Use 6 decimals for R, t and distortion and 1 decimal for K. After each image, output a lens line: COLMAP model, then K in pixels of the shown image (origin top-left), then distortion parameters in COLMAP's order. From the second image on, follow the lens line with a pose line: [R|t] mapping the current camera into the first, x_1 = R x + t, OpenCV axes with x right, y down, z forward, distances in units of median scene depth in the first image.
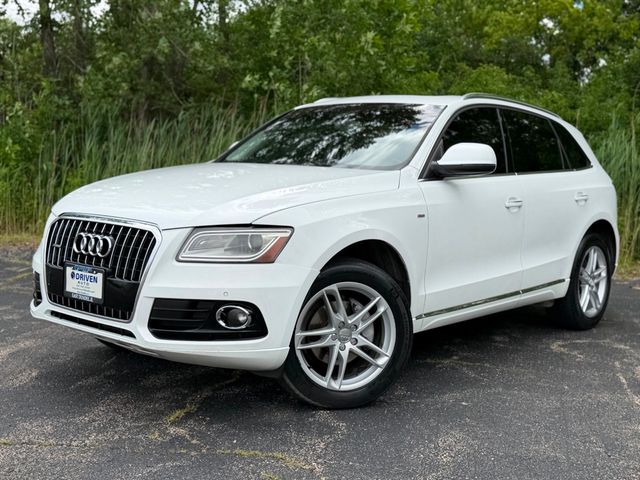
lens RADIAL K [[828.8, 0, 323.4], [0, 828.8, 241.8], [0, 0, 1]] dist [0.110364, 0.000000]
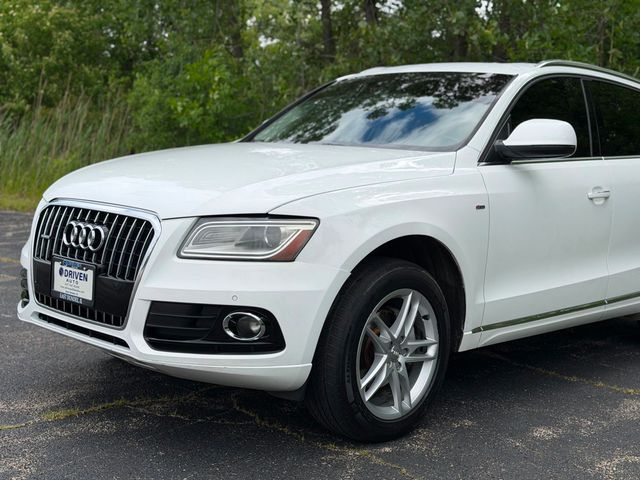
lens RADIAL K [[931.6, 0, 318.3], [0, 931.6, 240.9], [0, 0, 1]] dist [0.109922, 0.000000]
pose [[0.996923, 0.015197, -0.076896, 0.033131], [-0.014955, 0.999881, 0.003718, 0.001317], [0.076943, -0.002557, 0.997032, 0.074201]]
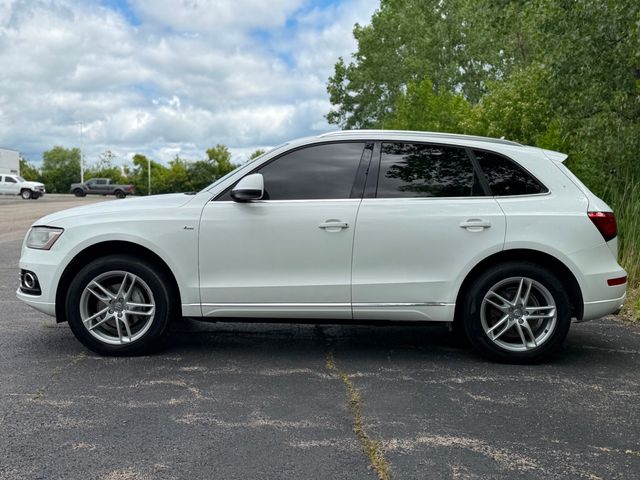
lens RADIAL K [[773.1, 0, 324.6], [0, 773.1, 237.4], [0, 0, 1]] dist [0.095597, 0.000000]
pose [[0.633208, 0.034685, -0.773204, 1.377016], [-0.074645, 0.997075, -0.016402, -0.013057], [0.770374, 0.068102, 0.633945, 0.421429]]
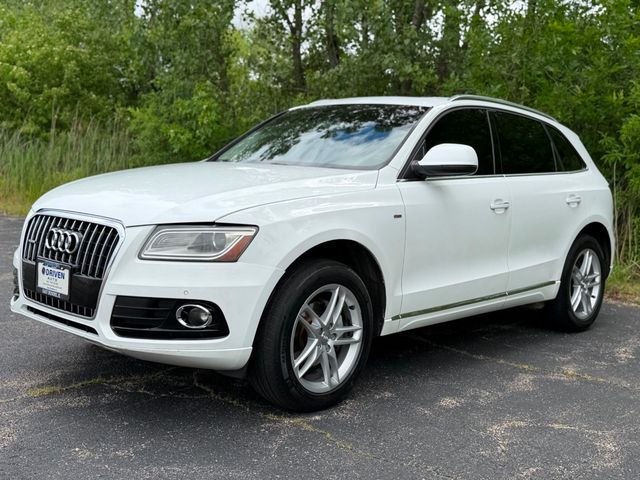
lens RADIAL K [[773.1, 0, 321.9], [0, 773.1, 238.5], [0, 0, 1]] dist [0.095597, 0.000000]
pose [[0.998684, 0.013451, -0.049490, 0.081975], [-0.013522, 0.999908, -0.001086, -0.002526], [0.049471, 0.001754, 0.998774, 0.079488]]
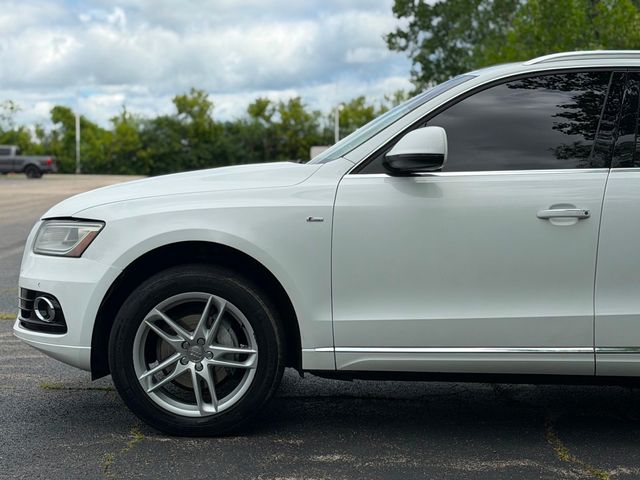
lens RADIAL K [[1307.6, 0, 331.8], [0, 1307.6, 228.5], [0, 0, 1]] dist [0.091724, 0.000000]
pose [[0.609972, 0.023588, -0.792072, 1.251990], [-0.072257, 0.997048, -0.025952, 0.009864], [0.789122, 0.073063, 0.609876, 0.282916]]
